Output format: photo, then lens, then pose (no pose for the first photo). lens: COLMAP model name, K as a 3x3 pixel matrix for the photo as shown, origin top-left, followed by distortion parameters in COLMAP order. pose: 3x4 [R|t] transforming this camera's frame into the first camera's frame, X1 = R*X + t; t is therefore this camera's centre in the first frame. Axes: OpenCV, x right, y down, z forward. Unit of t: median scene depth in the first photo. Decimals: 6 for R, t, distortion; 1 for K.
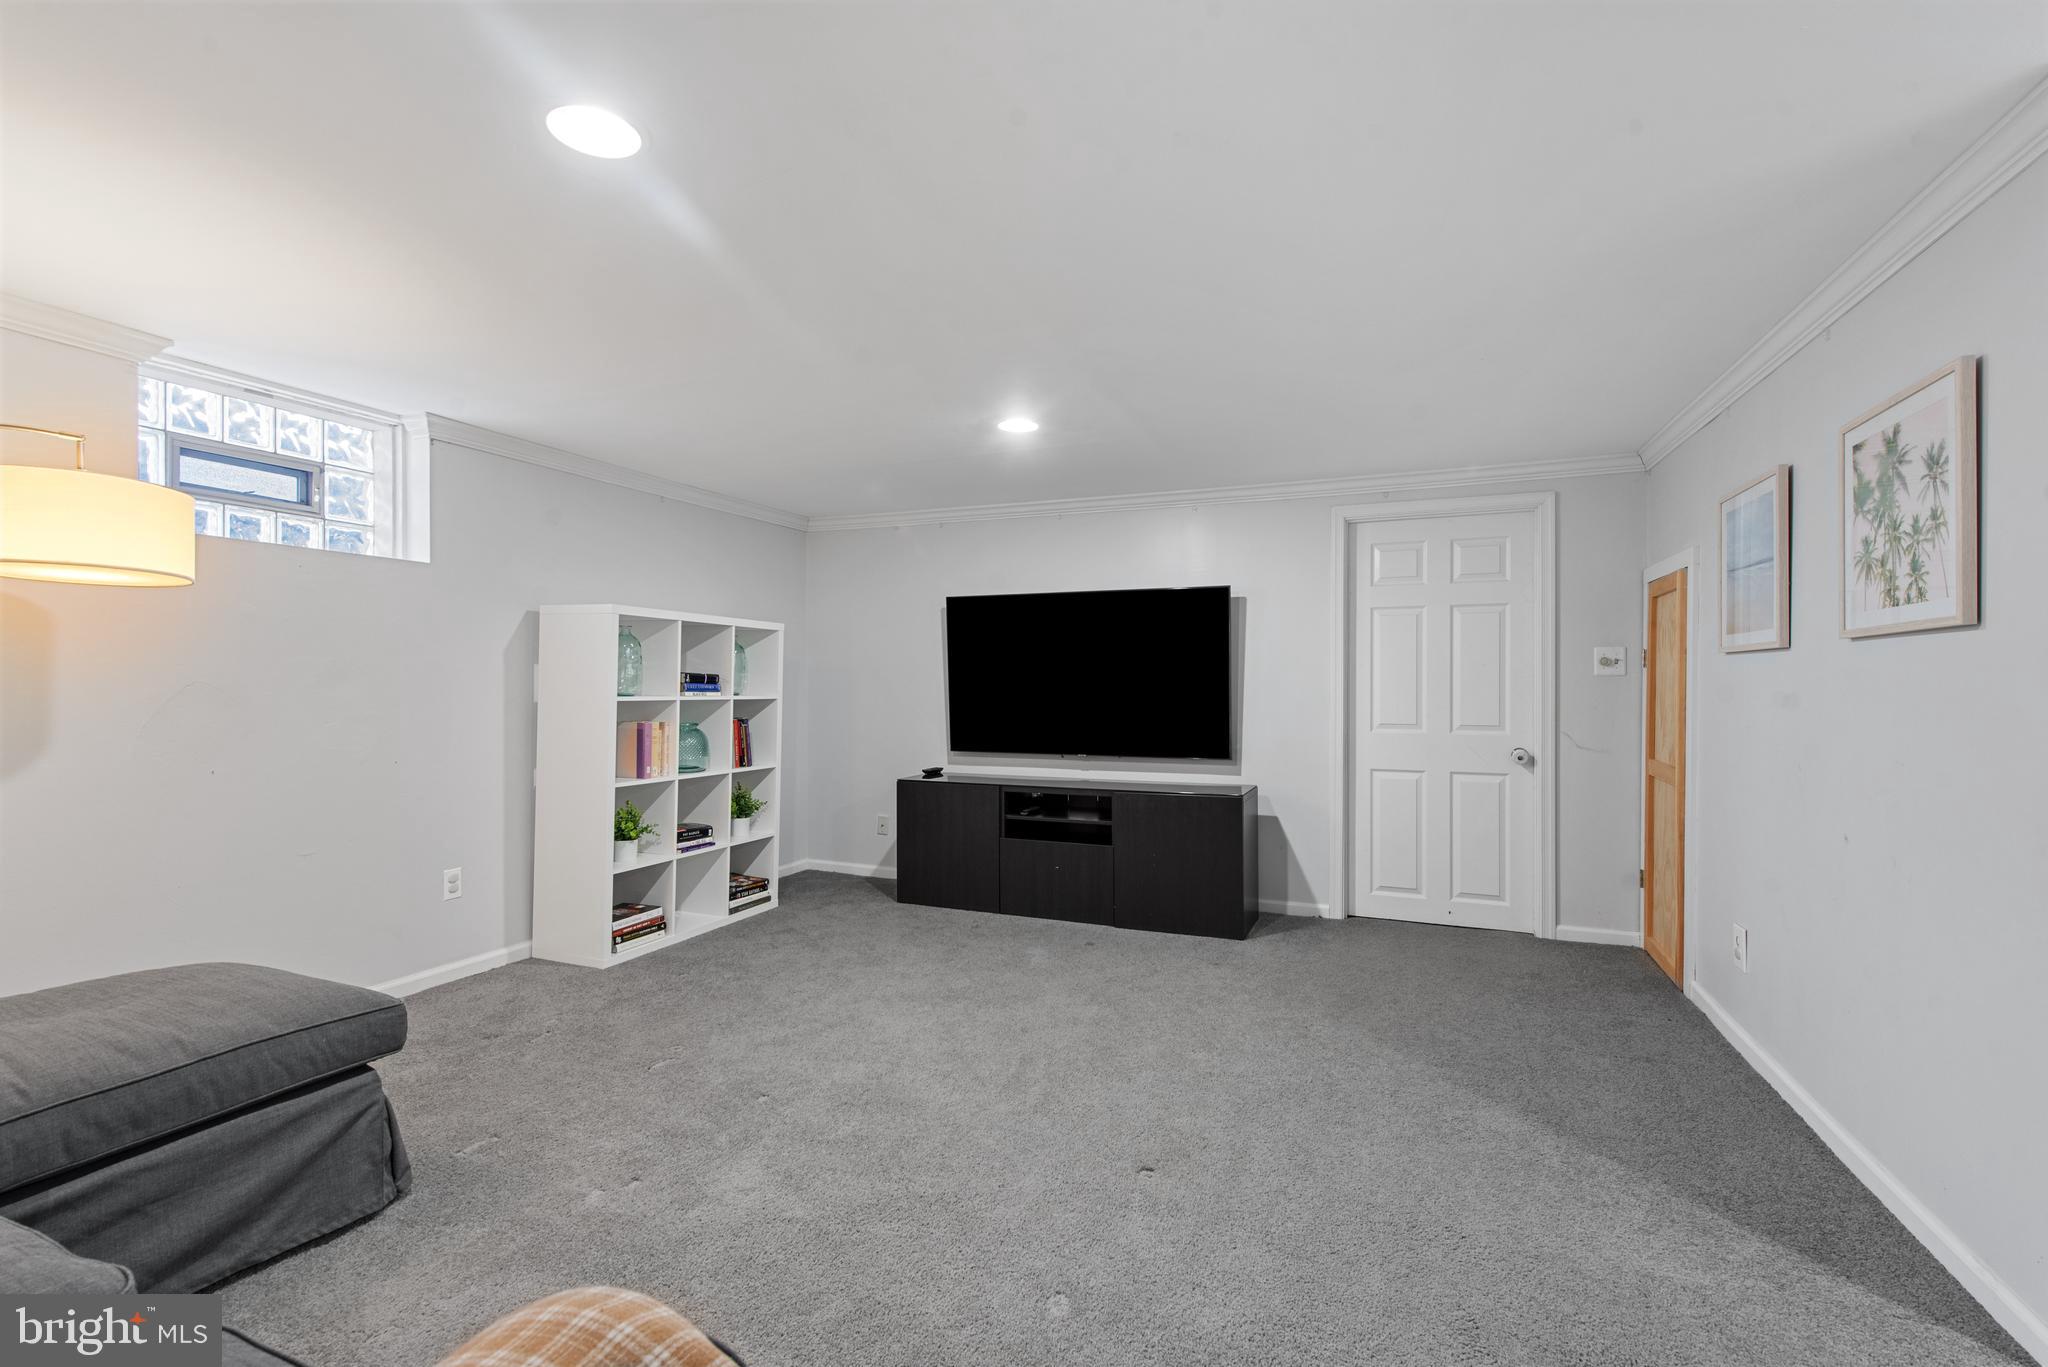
lens RADIAL K [[900.8, 0, 1026.6], [0, 900.8, 683.4], [0, 0, 1]] dist [0.018337, -0.004595]
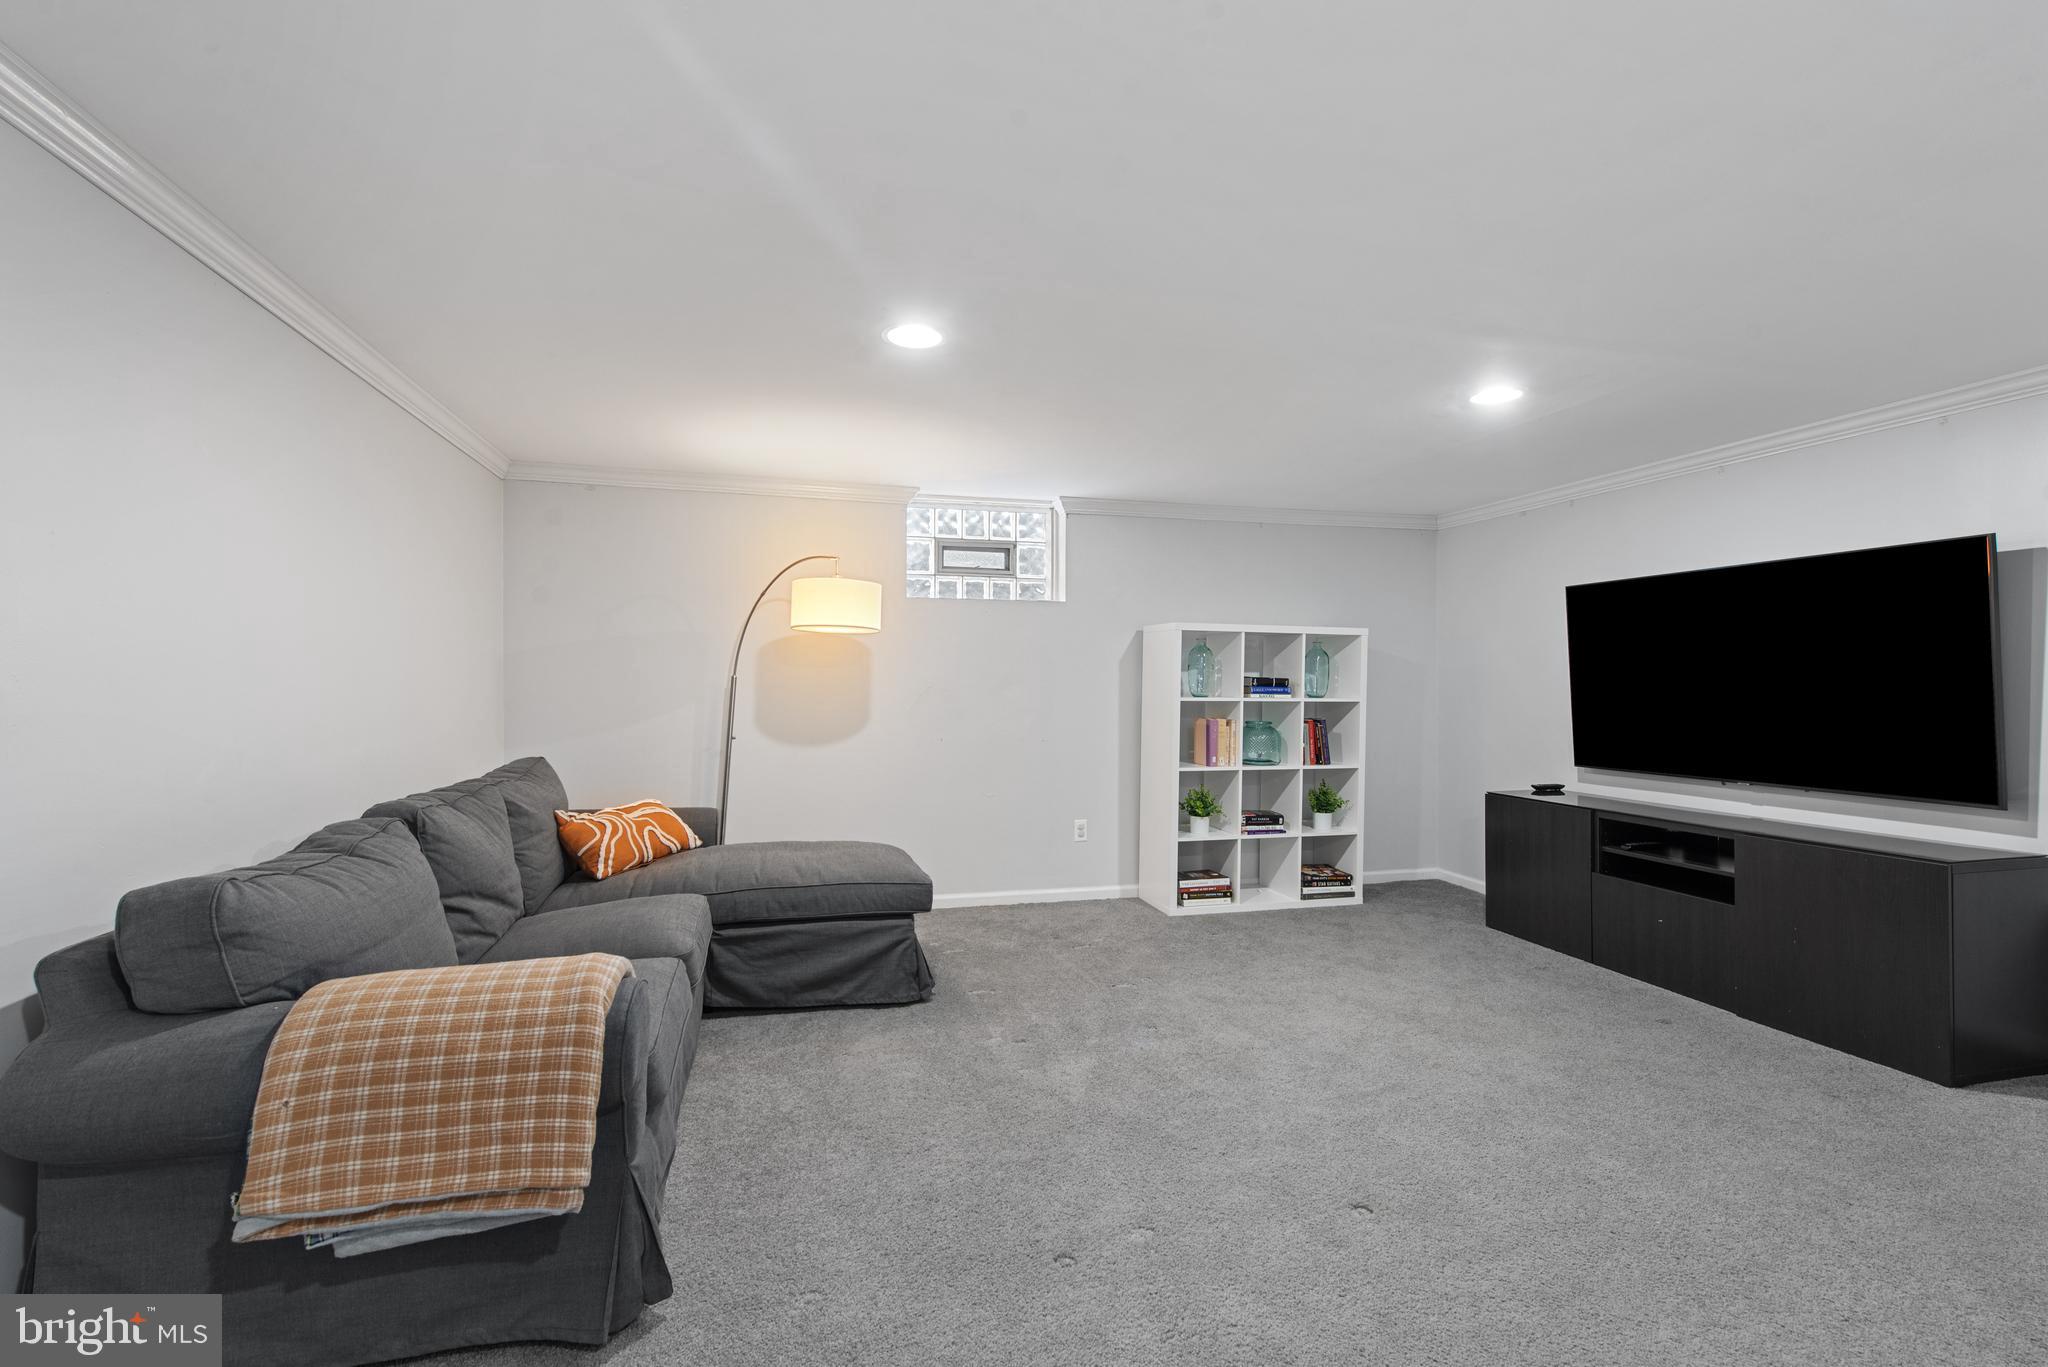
lens RADIAL K [[900.8, 0, 1028.6], [0, 900.8, 680.8], [0, 0, 1]] dist [0.018337, -0.004595]
pose [[0.611790, -0.002386, -0.791017, 0.400415], [-0.002039, 0.999987, -0.004594, -0.001790], [0.791018, 0.004423, 0.611777, 0.089690]]
